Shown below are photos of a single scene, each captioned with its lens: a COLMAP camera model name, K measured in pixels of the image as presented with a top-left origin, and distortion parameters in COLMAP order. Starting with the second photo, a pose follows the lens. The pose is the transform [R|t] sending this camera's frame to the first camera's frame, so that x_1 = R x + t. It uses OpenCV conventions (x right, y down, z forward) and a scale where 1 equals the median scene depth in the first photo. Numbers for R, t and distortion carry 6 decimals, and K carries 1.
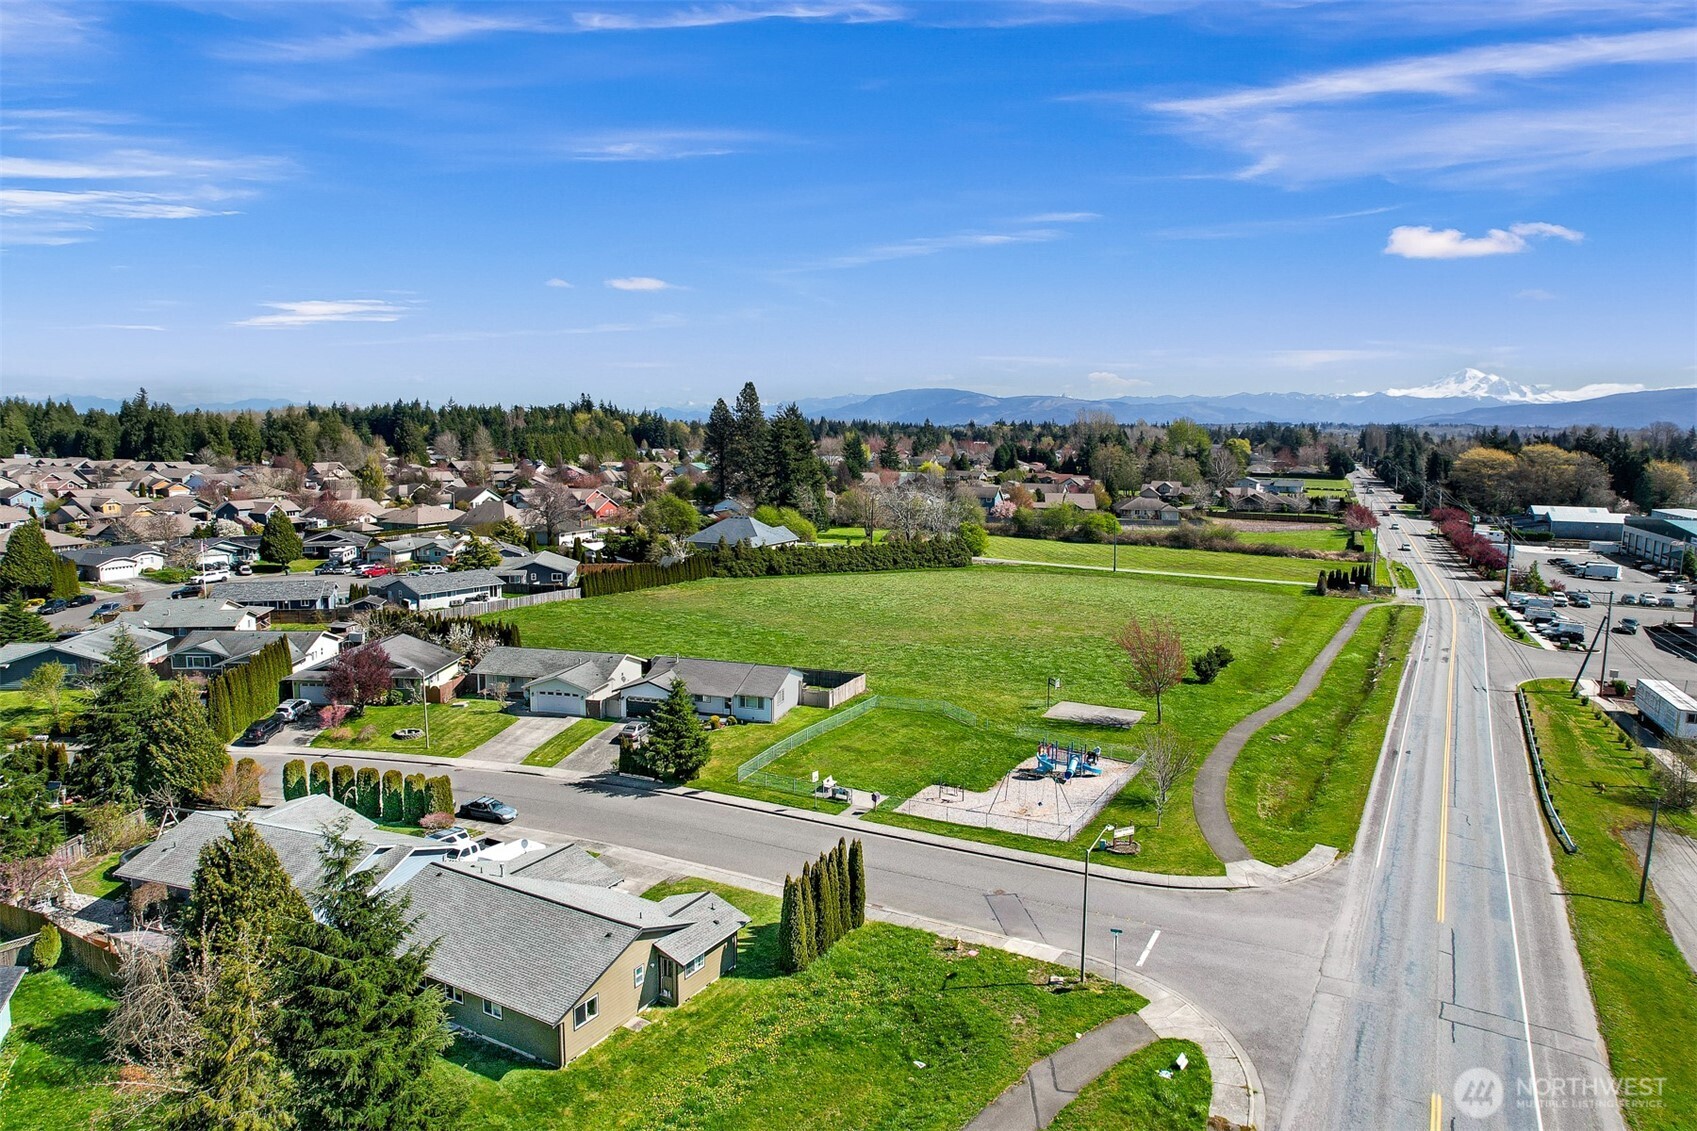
lens RADIAL K [[1078.3, 0, 846.6], [0, 1078.3, 588.3], [0, 0, 1]] dist [-0.069842, 0.052360]
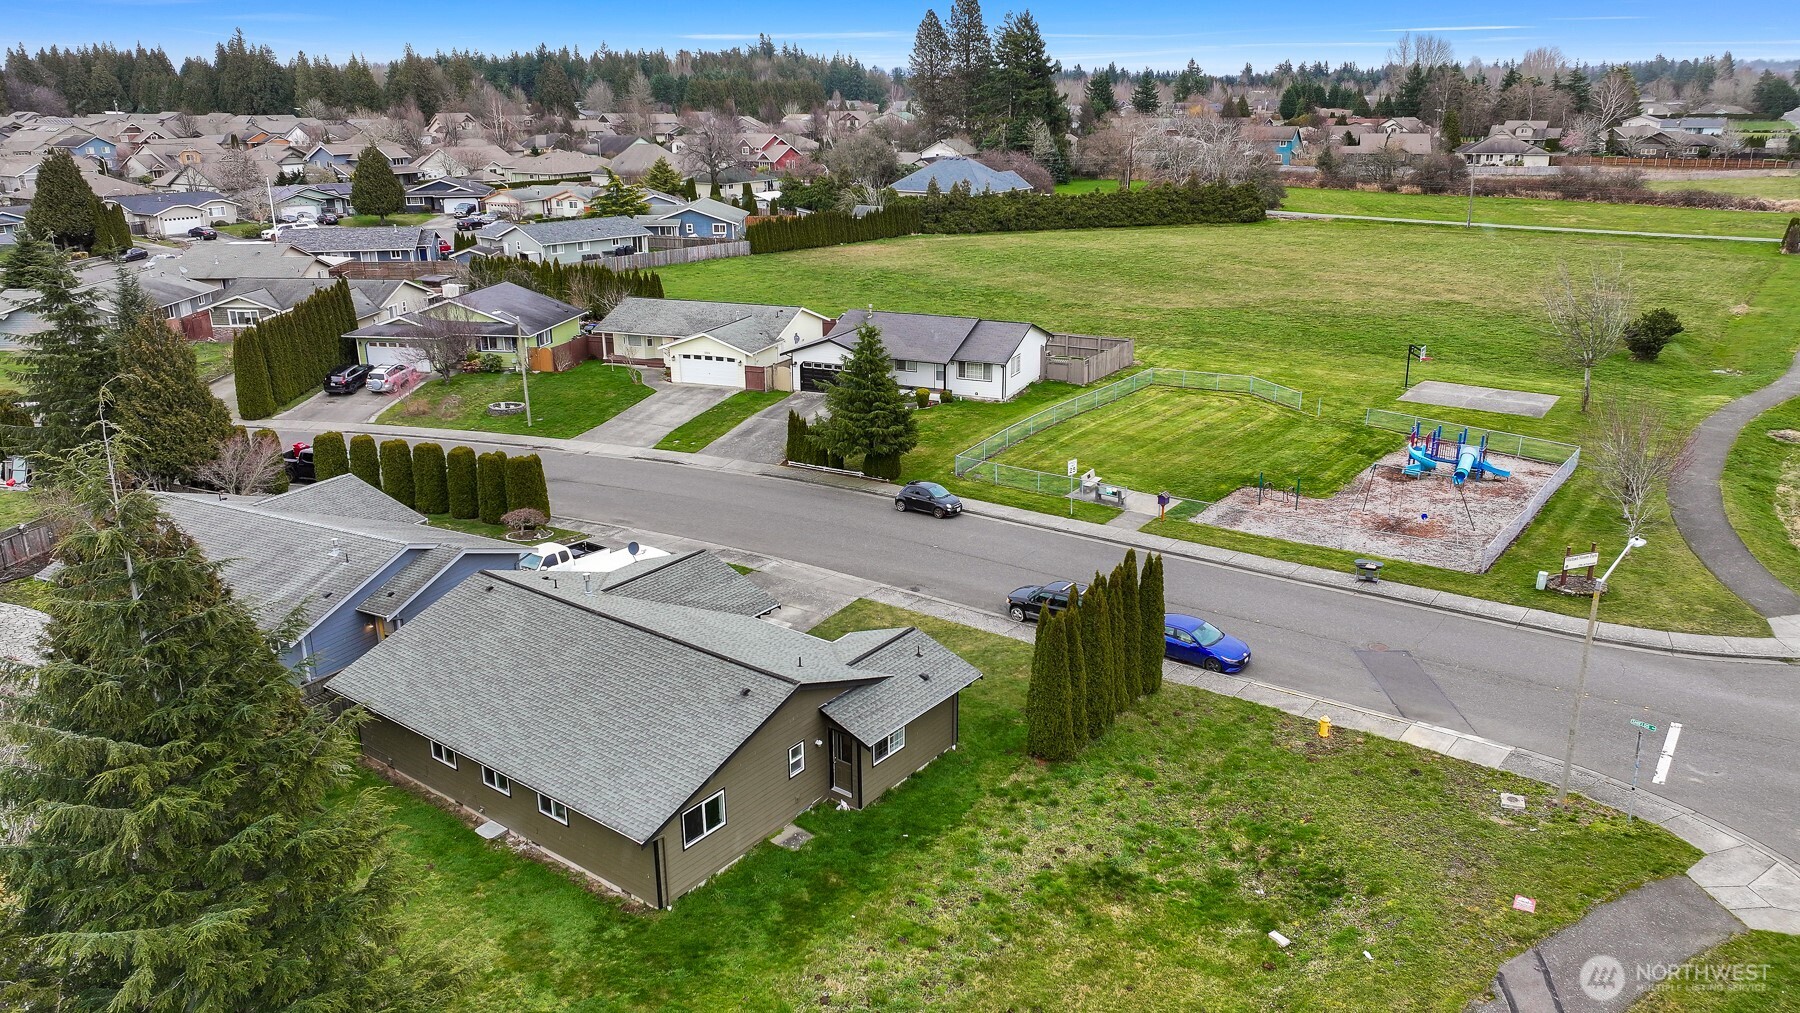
lens RADIAL K [[1258.6, 0, 909.6], [0, 1258.6, 510.5], [0, 0, 1]] dist [0.005362, 0.002104]
pose [[0.991308, 0.024546, -0.129252, -0.023374], [-0.001501, 0.984487, 0.175449, 0.054227], [0.131554, -0.173730, 0.975967, 0.184100]]
